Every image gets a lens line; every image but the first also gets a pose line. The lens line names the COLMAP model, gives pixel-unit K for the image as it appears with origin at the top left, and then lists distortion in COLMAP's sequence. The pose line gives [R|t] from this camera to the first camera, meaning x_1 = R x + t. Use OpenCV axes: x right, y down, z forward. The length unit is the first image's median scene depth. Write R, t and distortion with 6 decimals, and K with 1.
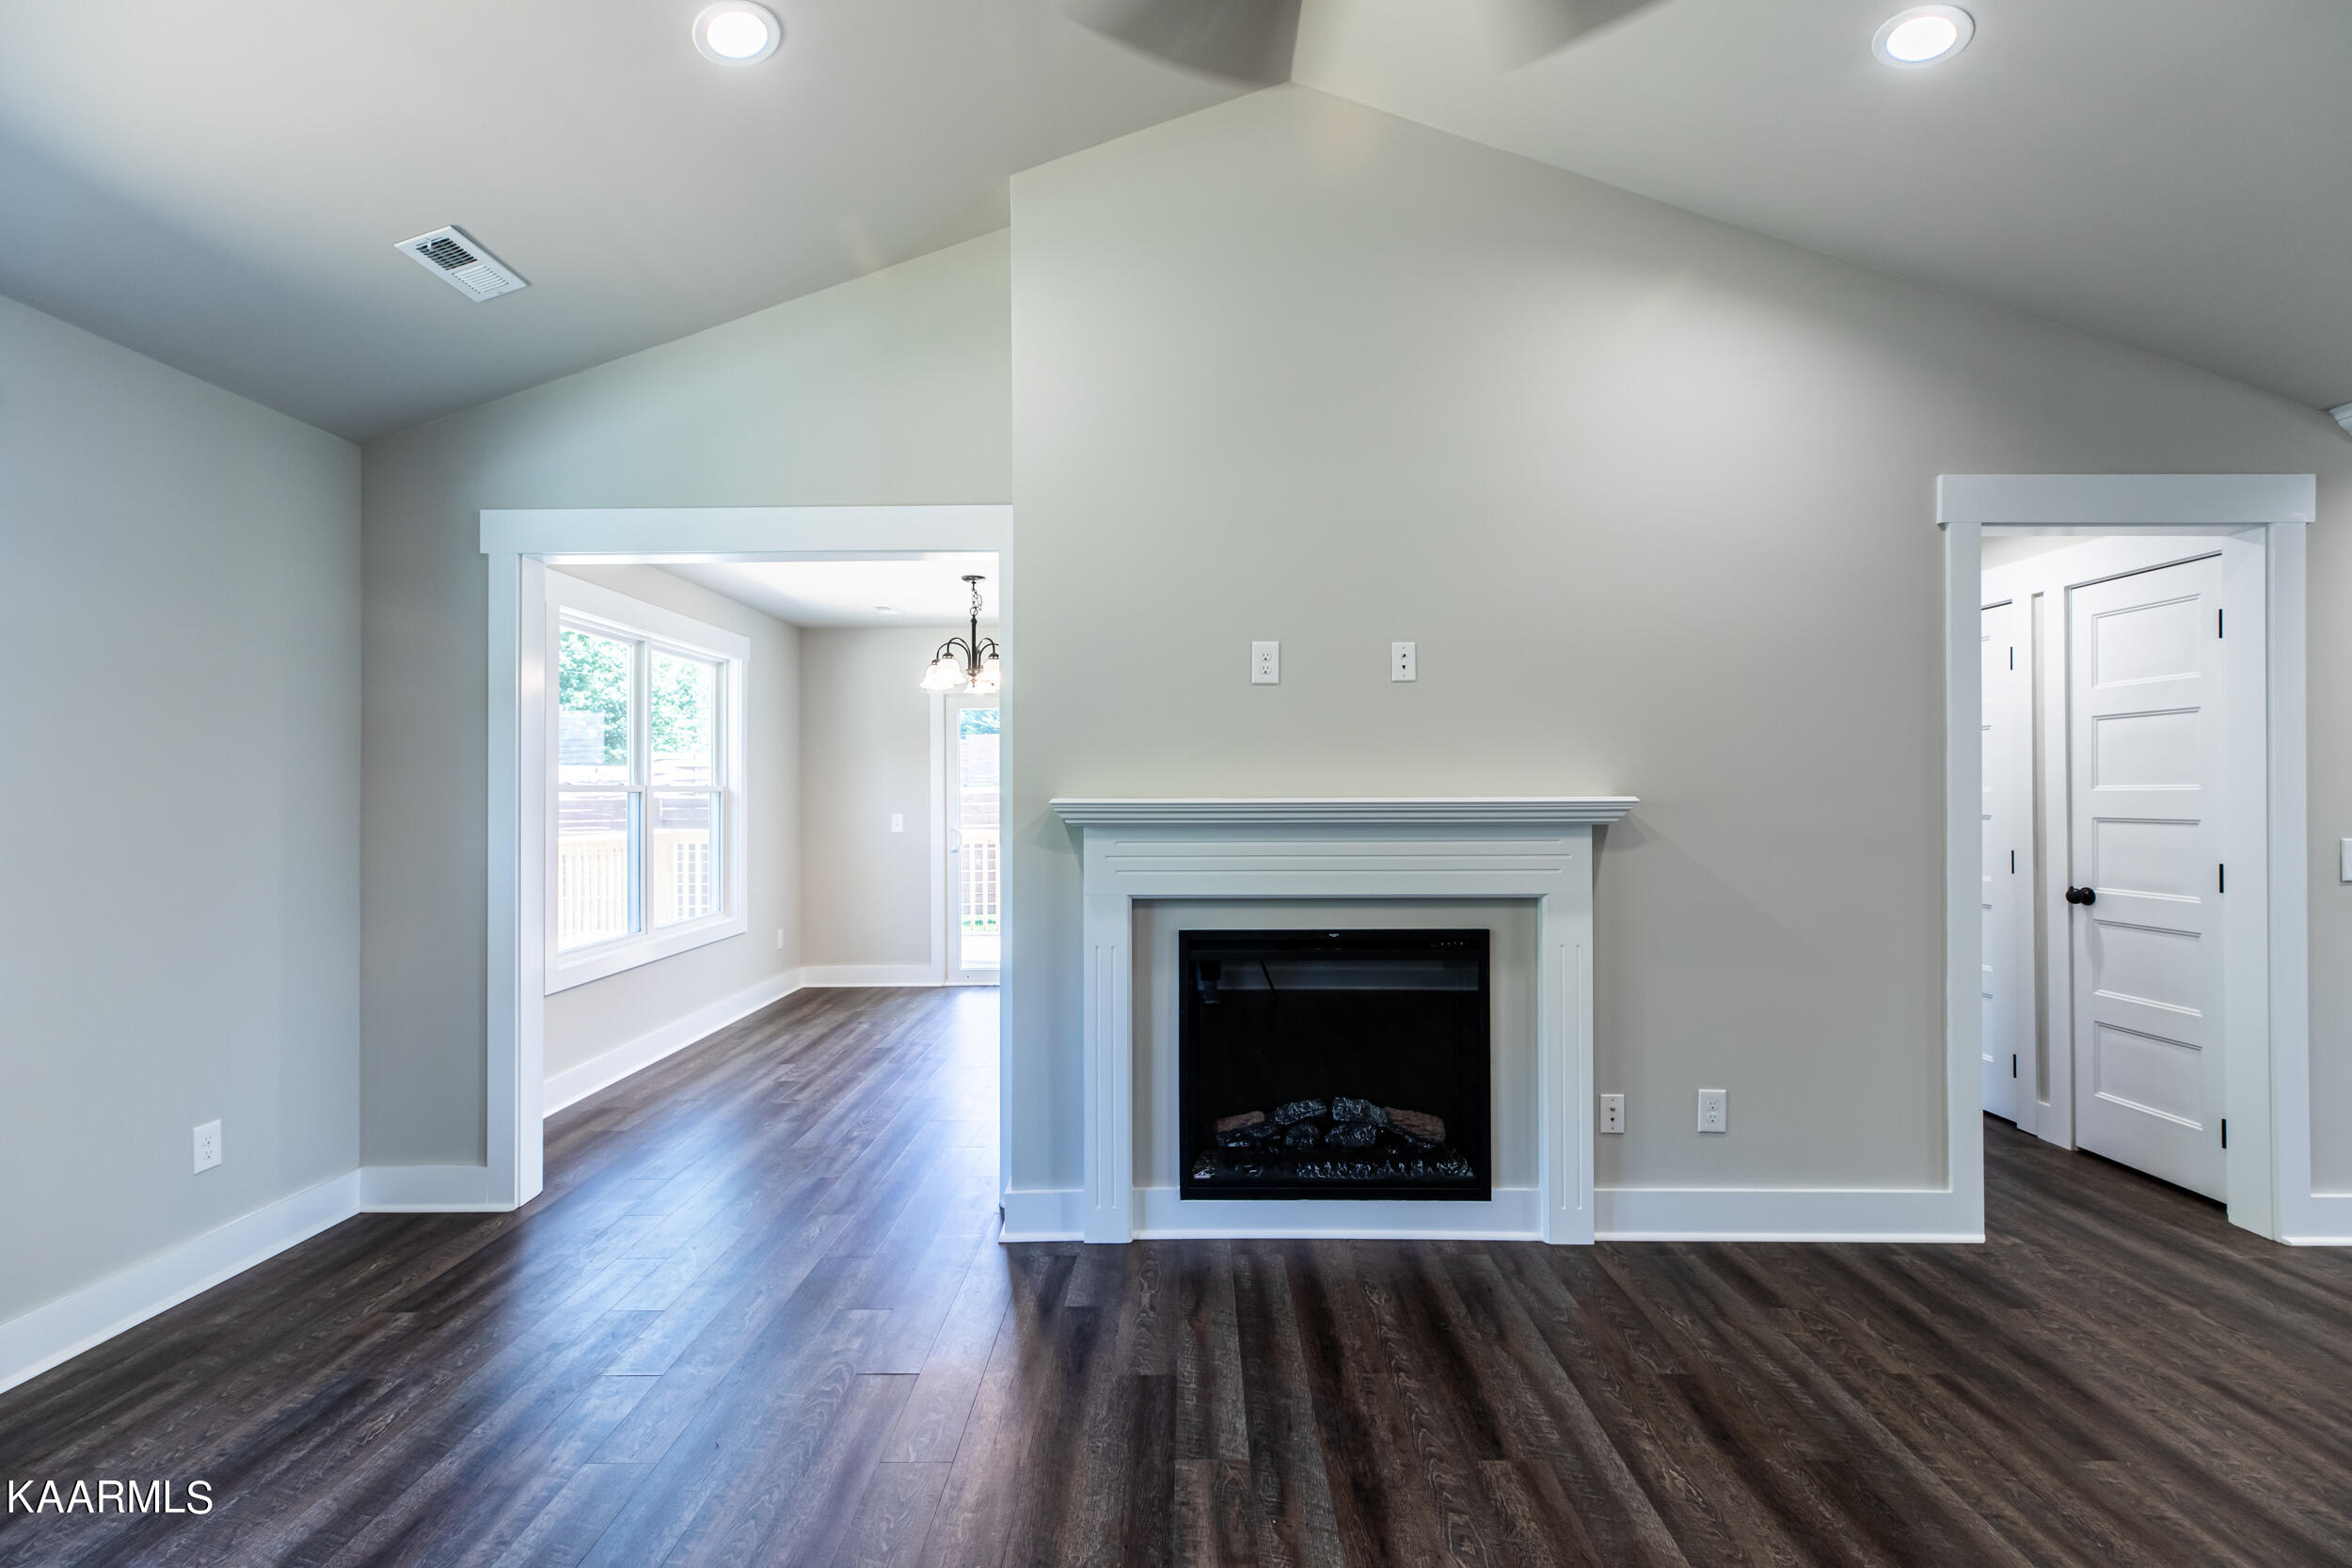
lens RADIAL K [[1060.4, 0, 1192.8], [0, 1060.4, 782.6], [0, 0, 1]] dist [0.008690, -0.001331]
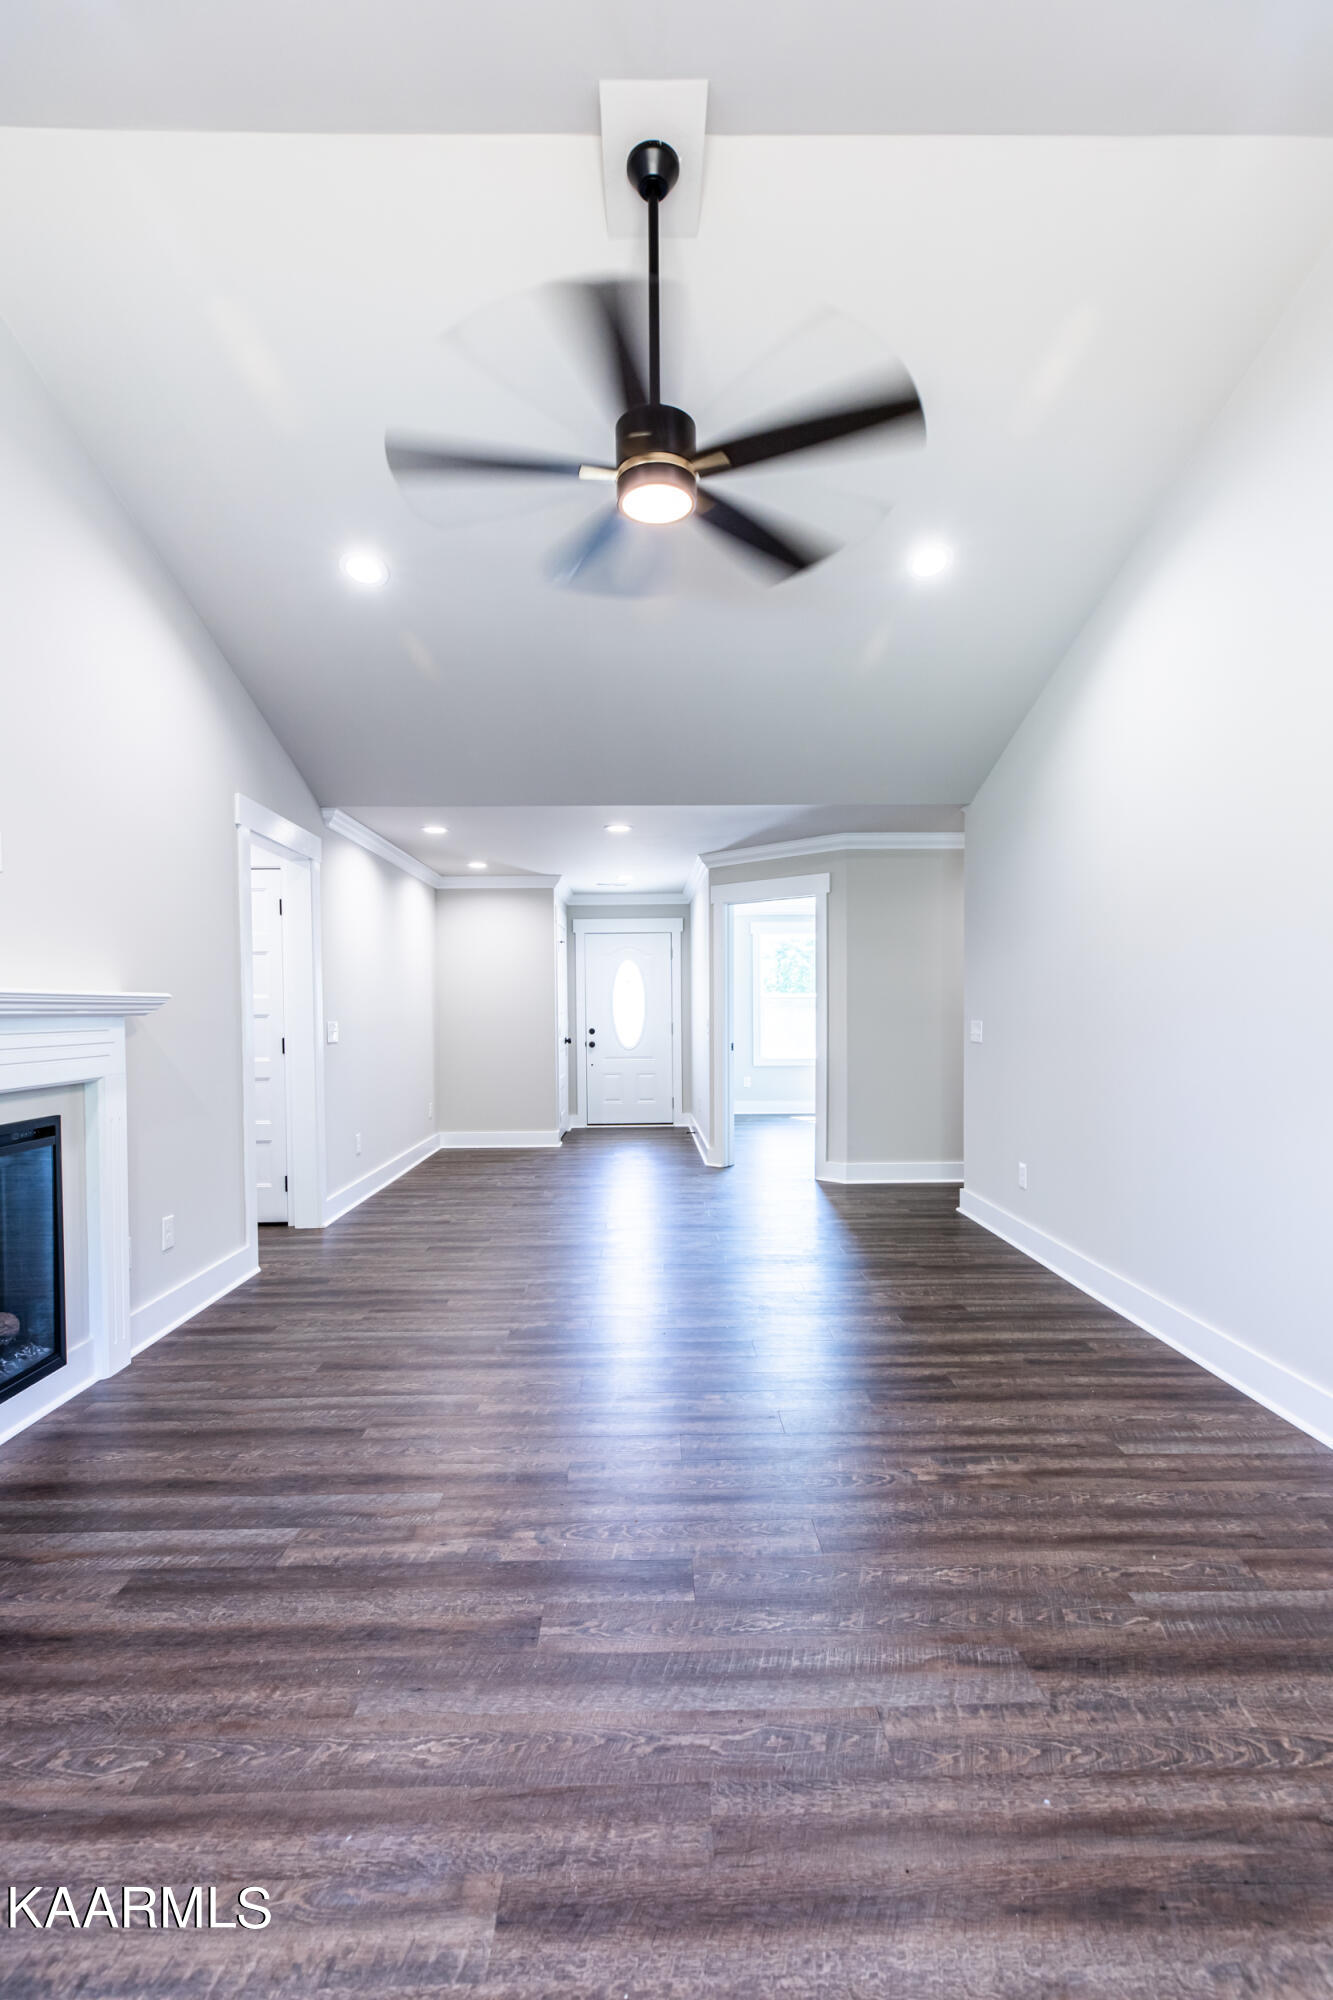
lens RADIAL K [[901.8, 0, 656.1], [0, 901.8, 1044.2], [0, 0, 1]] dist [0.008690, -0.001331]
pose [[-0.021915, -0.031477, 0.999264, -0.657357], [0.003252, 0.999497, 0.031556, 0.038827], [-0.999755, 0.003941, -0.021801, 0.421025]]
